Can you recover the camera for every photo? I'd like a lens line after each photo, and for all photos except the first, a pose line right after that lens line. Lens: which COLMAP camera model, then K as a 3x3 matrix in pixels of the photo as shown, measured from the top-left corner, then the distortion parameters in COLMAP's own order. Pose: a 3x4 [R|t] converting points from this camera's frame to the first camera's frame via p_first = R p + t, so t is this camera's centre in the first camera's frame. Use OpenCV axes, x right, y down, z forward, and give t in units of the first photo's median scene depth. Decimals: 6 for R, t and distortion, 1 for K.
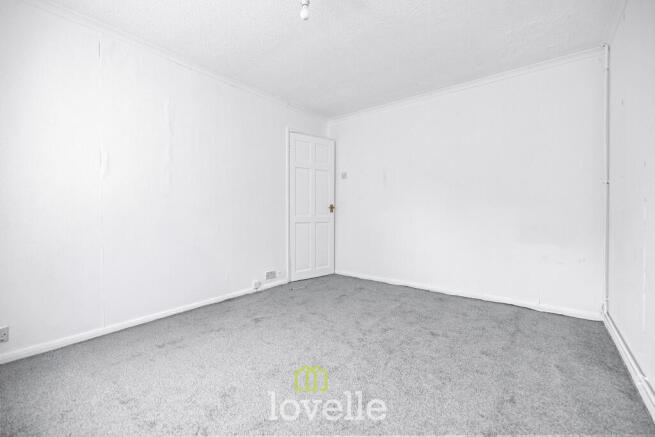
lens RADIAL K [[279.8, 0, 330.2], [0, 279.8, 210.2], [0, 0, 1]] dist [-0.000826, -0.000163]
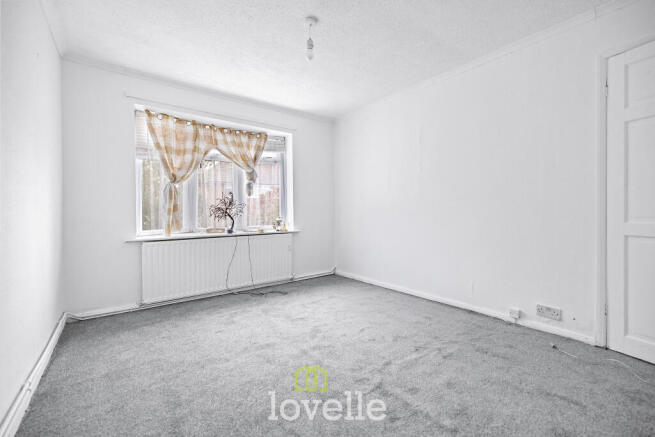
lens RADIAL K [[279.8, 0, 330.2], [0, 279.8, 210.2], [0, 0, 1]] dist [-0.000826, -0.000163]
pose [[-0.259753, -0.000912, -0.965675, 0.571322], [0.002911, 0.999994, -0.001728, -0.003303], [0.965671, -0.003260, -0.259748, 0.731510]]
